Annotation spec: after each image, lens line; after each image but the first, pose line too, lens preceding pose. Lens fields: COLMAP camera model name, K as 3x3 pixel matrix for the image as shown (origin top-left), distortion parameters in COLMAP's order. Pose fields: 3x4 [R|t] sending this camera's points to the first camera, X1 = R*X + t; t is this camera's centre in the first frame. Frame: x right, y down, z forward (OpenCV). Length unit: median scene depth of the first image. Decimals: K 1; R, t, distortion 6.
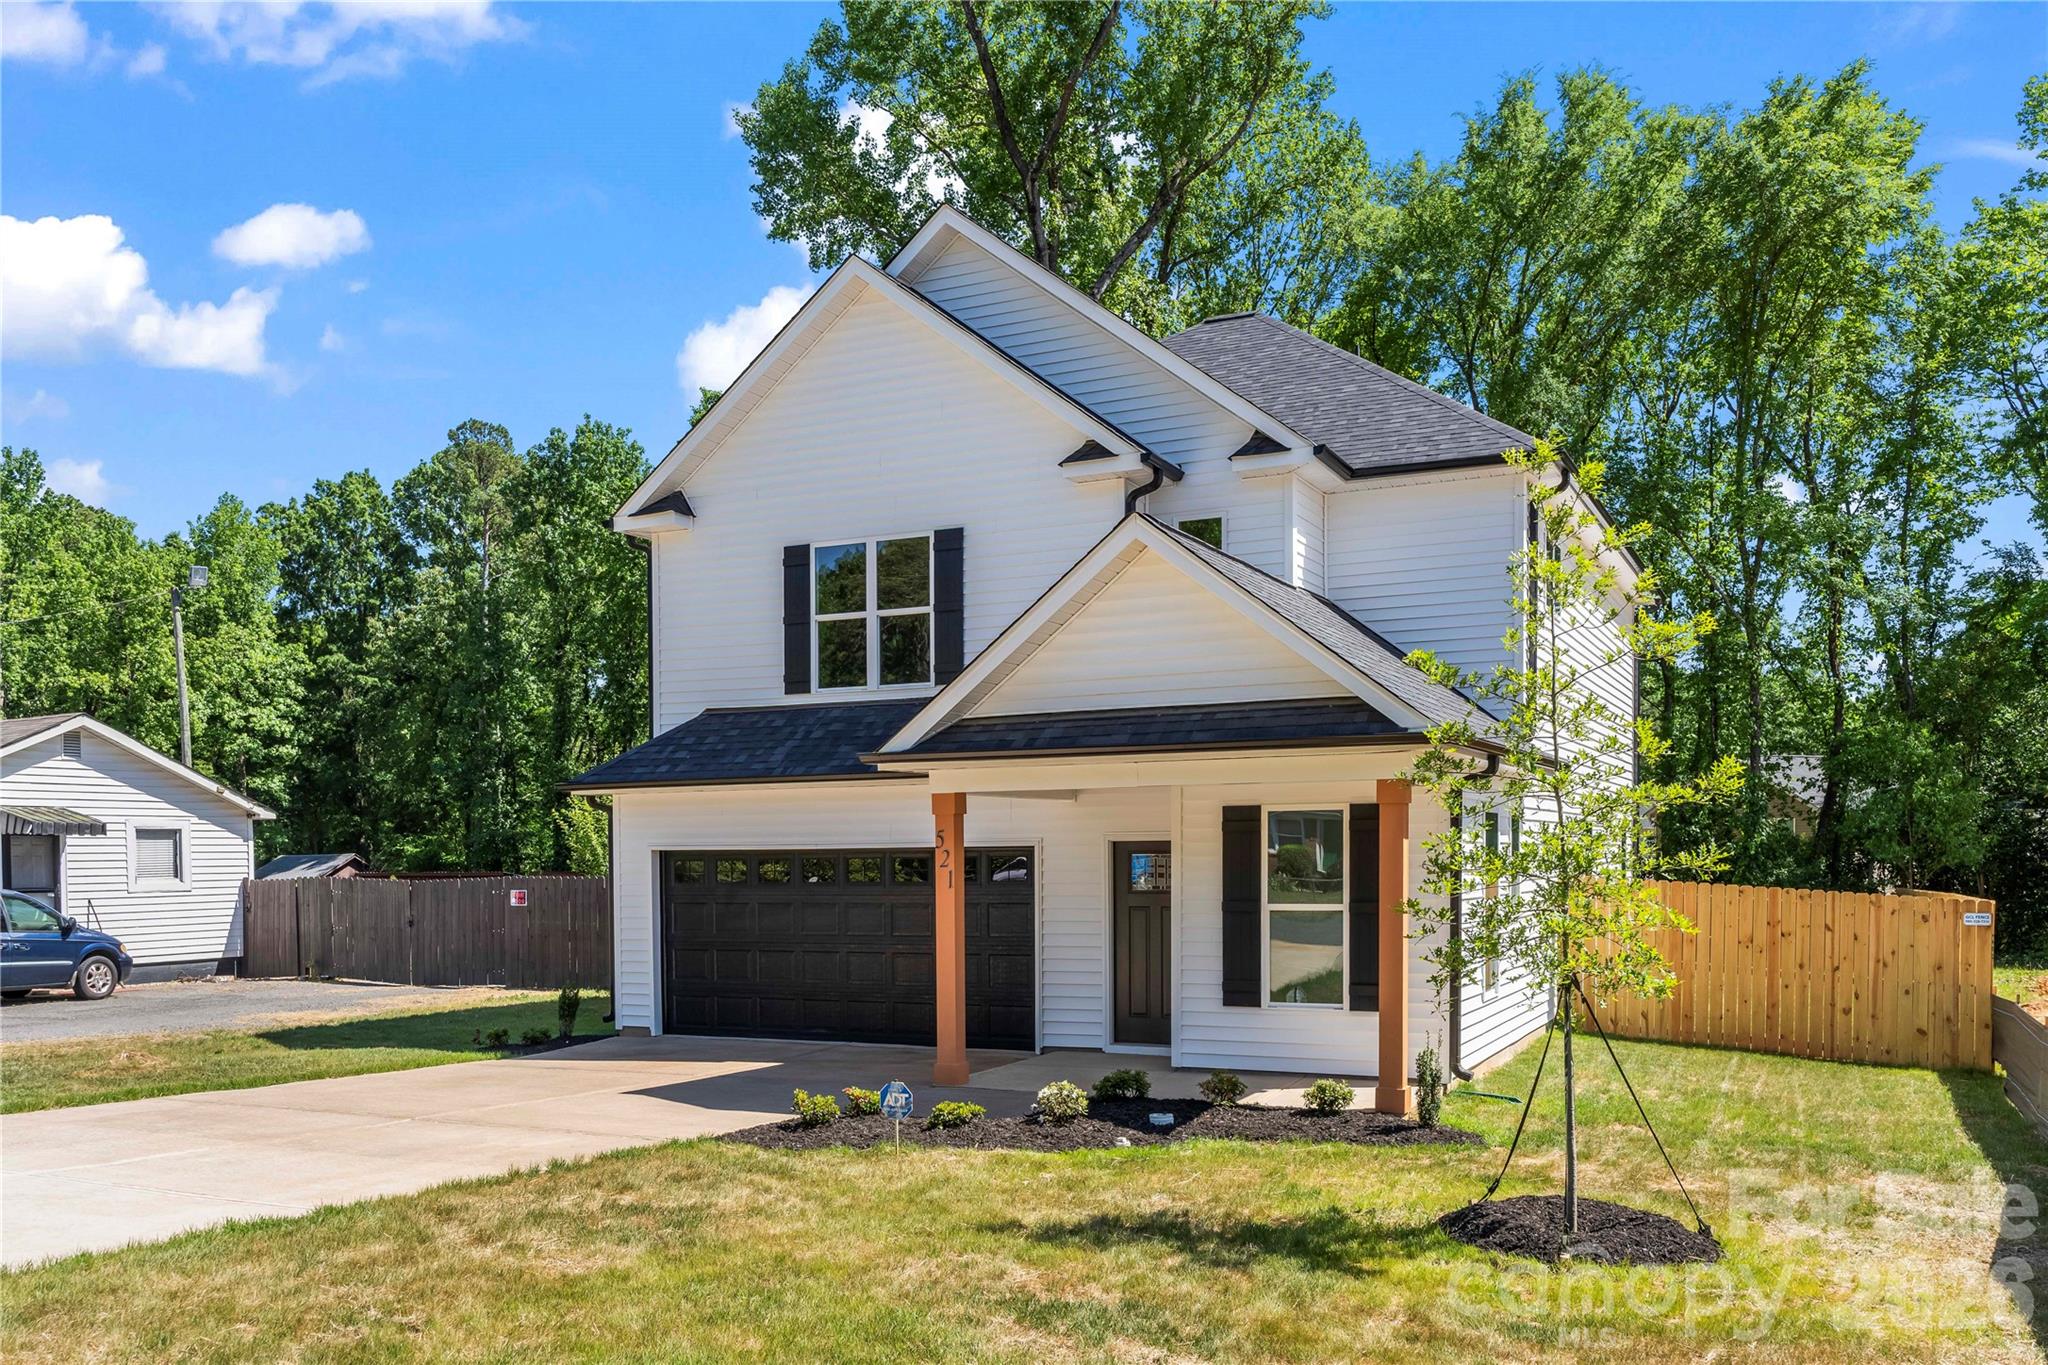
lens RADIAL K [[1701.3, 0, 1010.3], [0, 1701.3, 887.3], [0, 0, 1]] dist [0.021682, -0.022559]
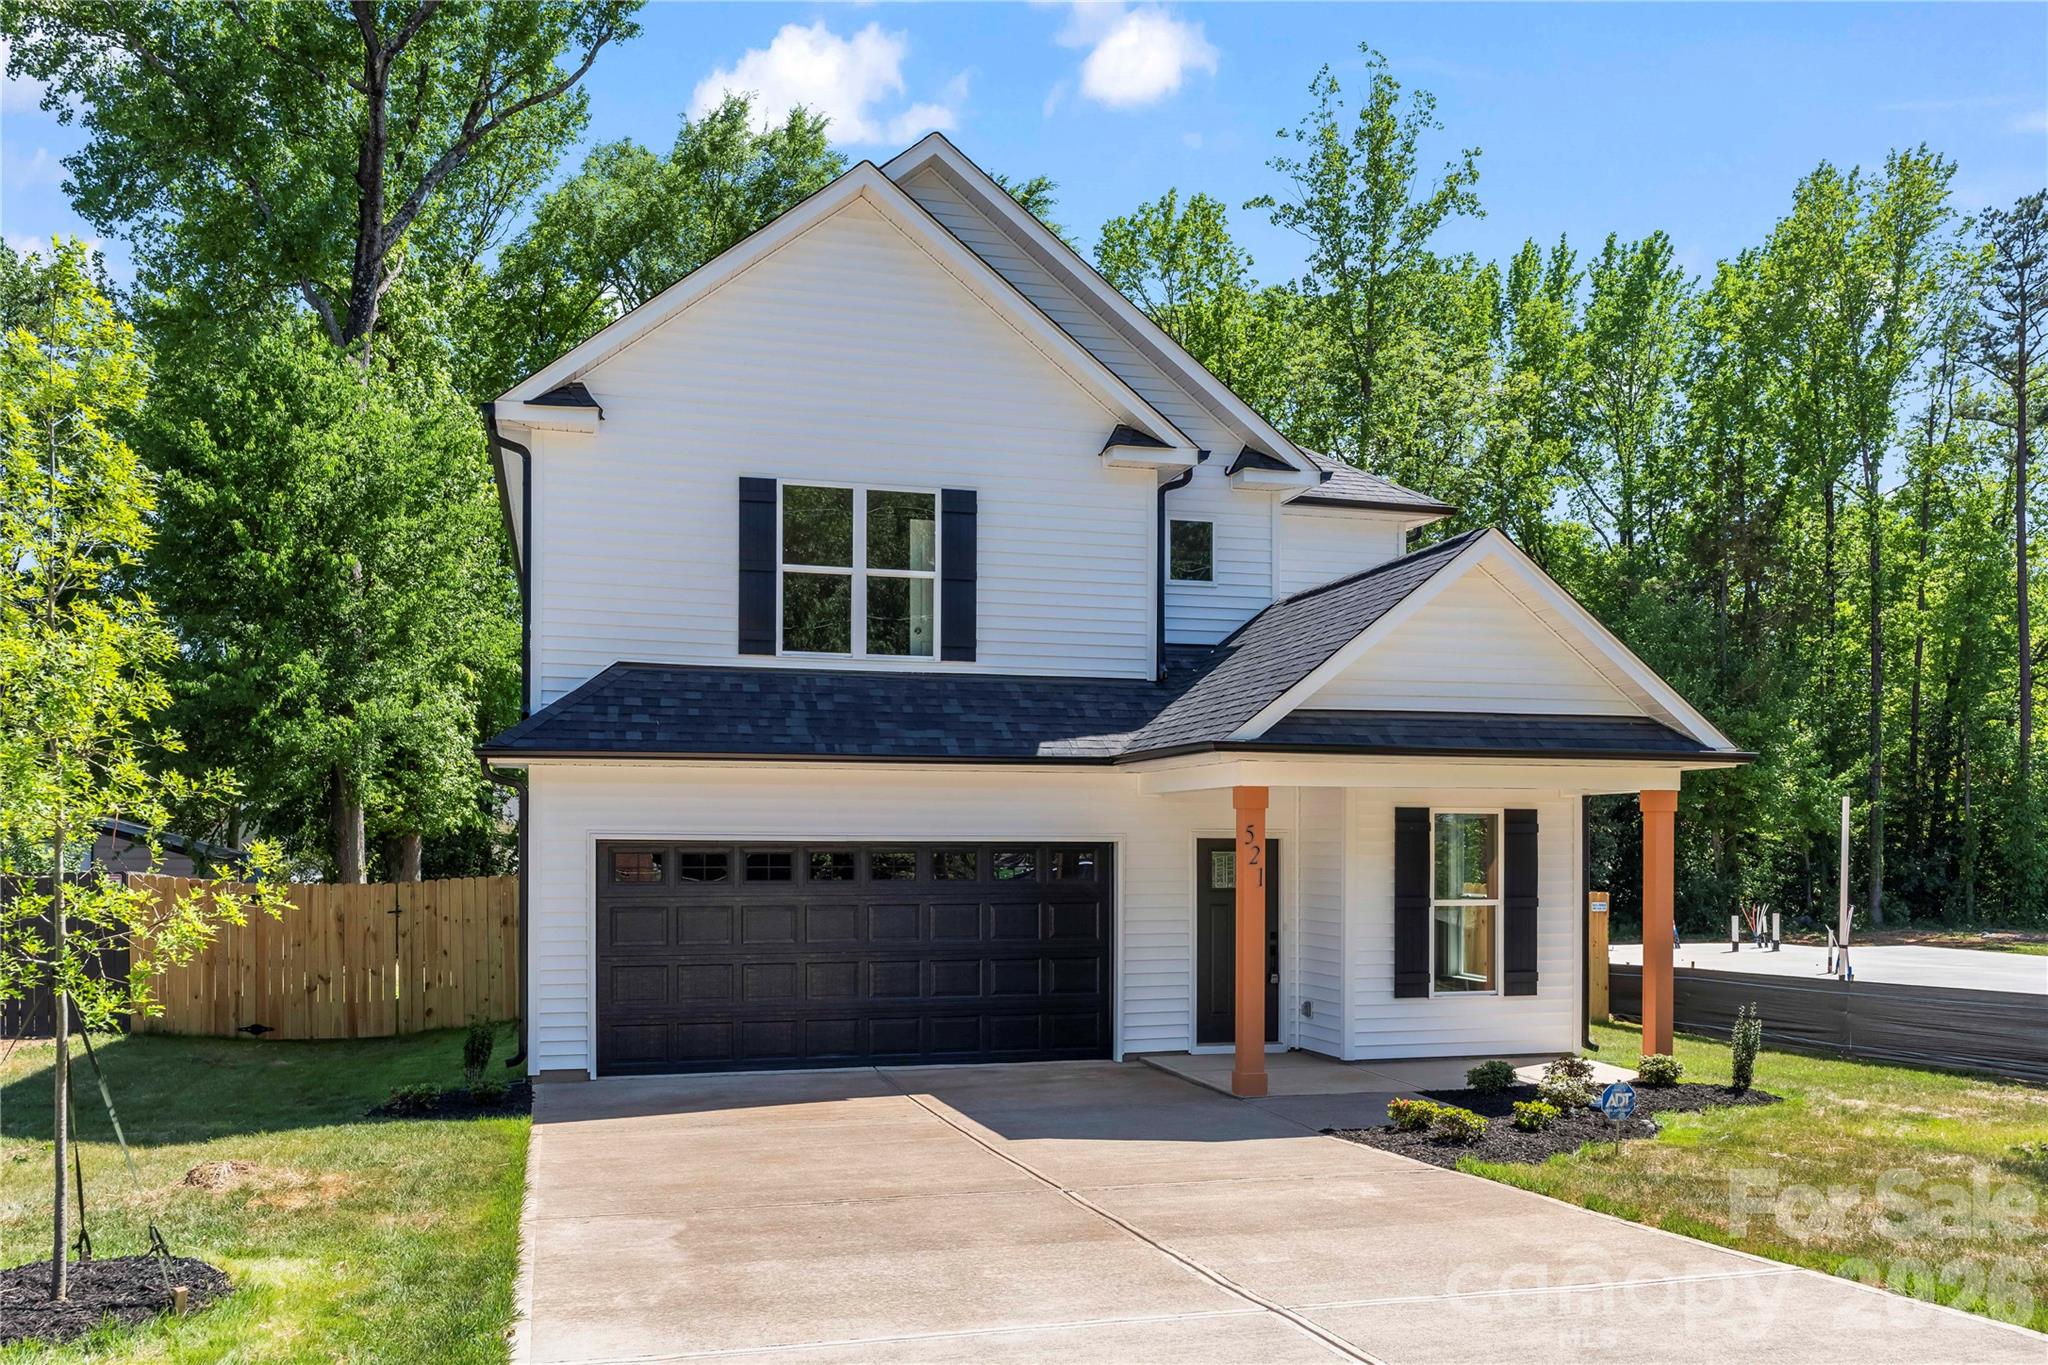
lens RADIAL K [[1711.2, 0, 1052.6], [0, 1711.2, 842.9], [0, 0, 1]] dist [-0.007924, -0.007646]
pose [[0.739776, 0.012604, 0.672736, -0.594135], [0.003361, 0.999743, -0.022427, -0.002204], [-0.672845, 0.018852, 0.739543, 0.291679]]
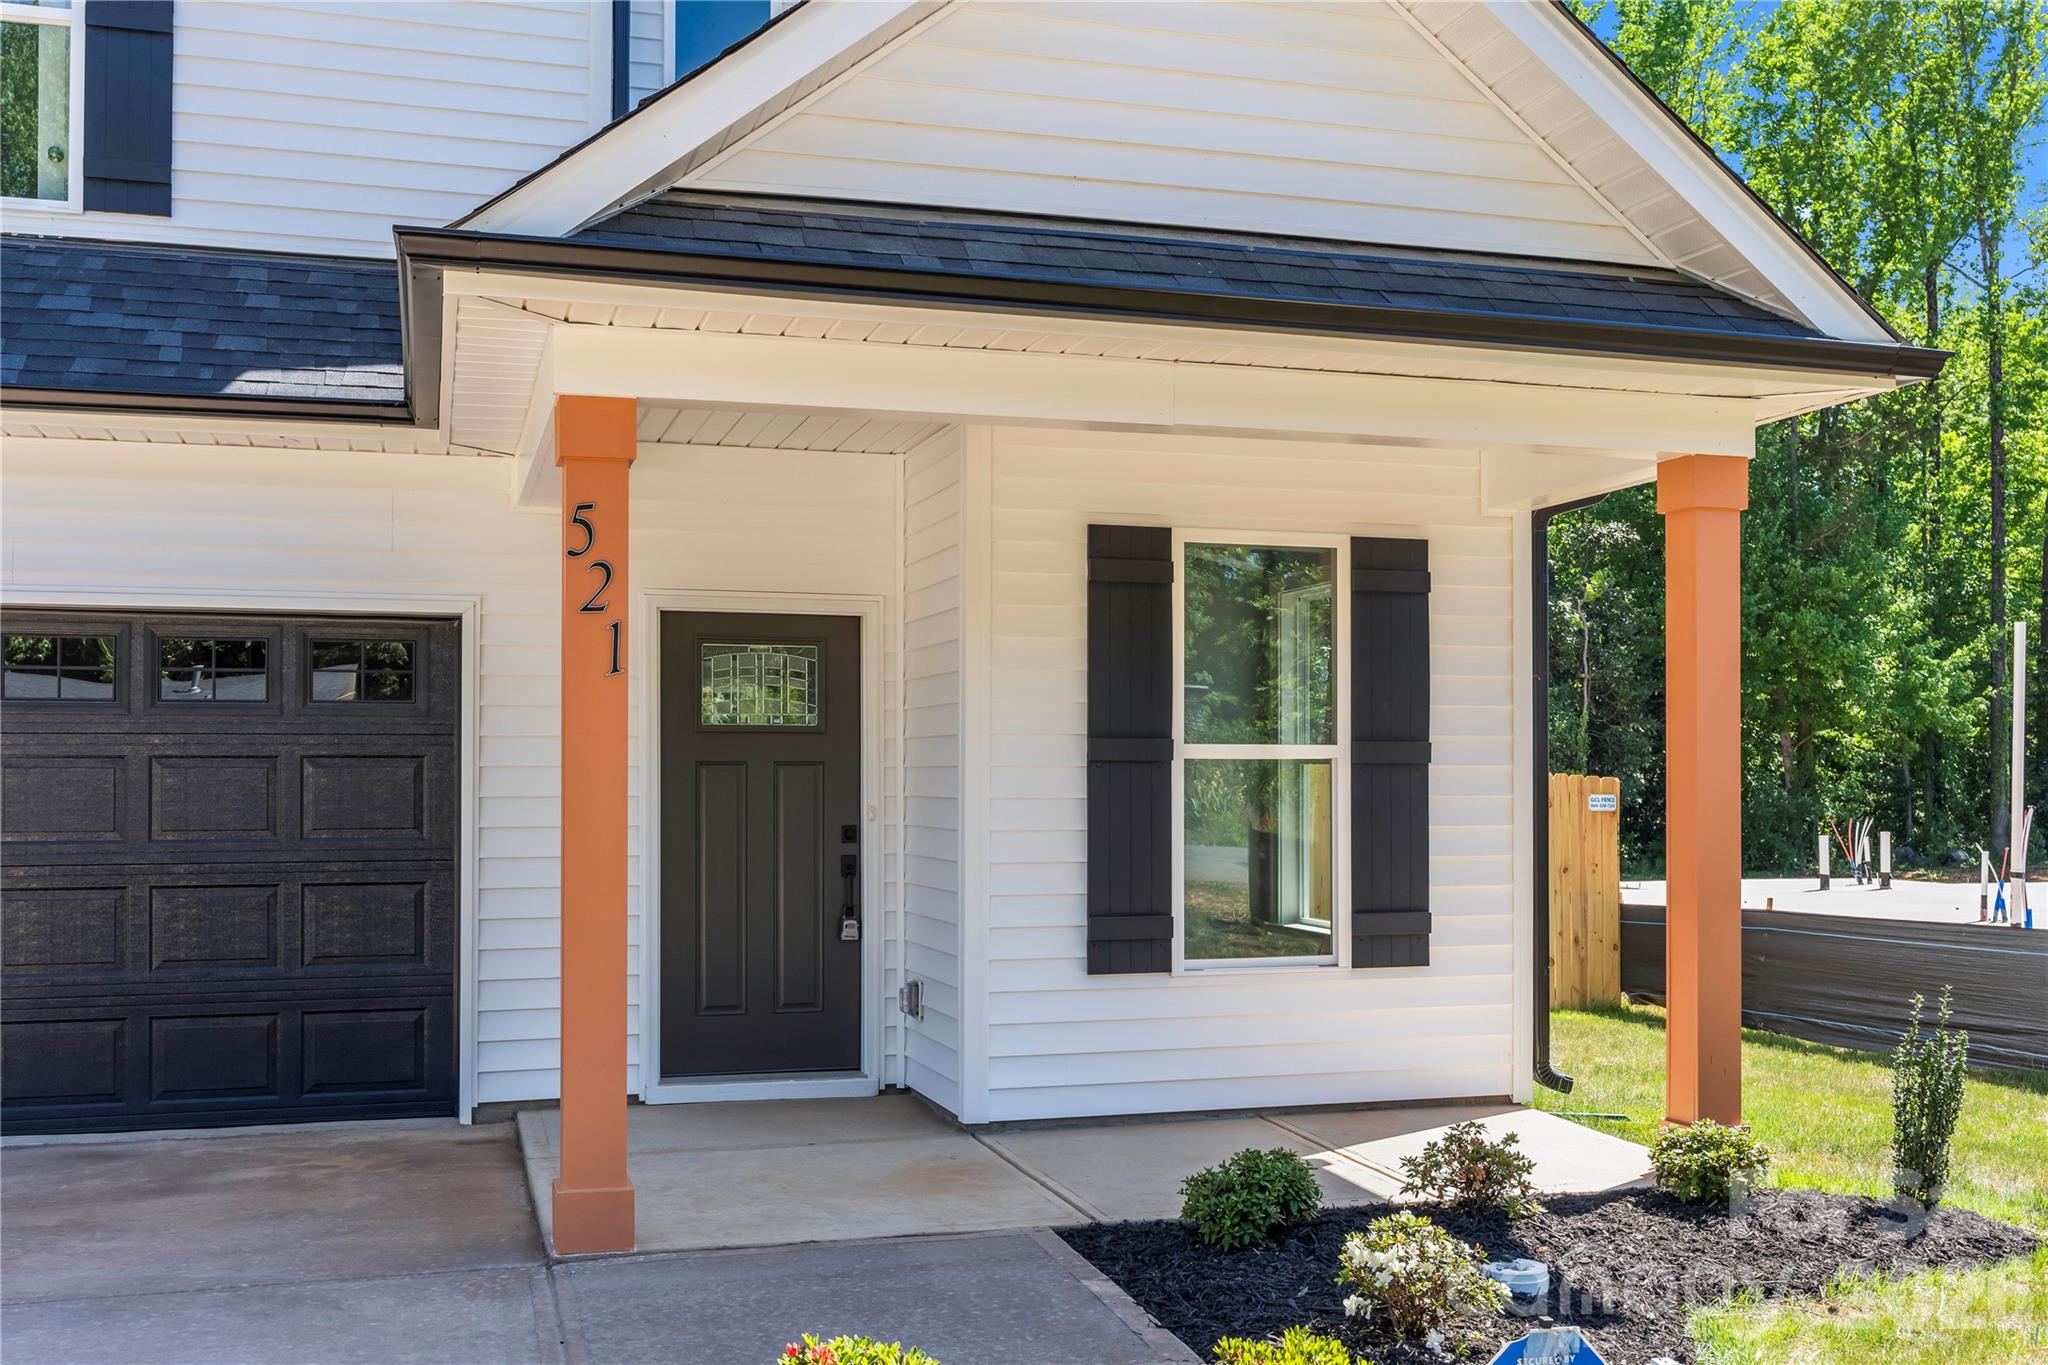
lens RADIAL K [[2004.8, 0, 1046.4], [0, 2004.8, 754.6], [0, 0, 1]] dist [-0.010193, 0.000000]
pose [[0.725467, 0.018887, 0.687998, -0.195273], [0.005692, 0.999425, -0.033439, 0.024122], [-0.688233, 0.028175, 0.724942, 0.504916]]
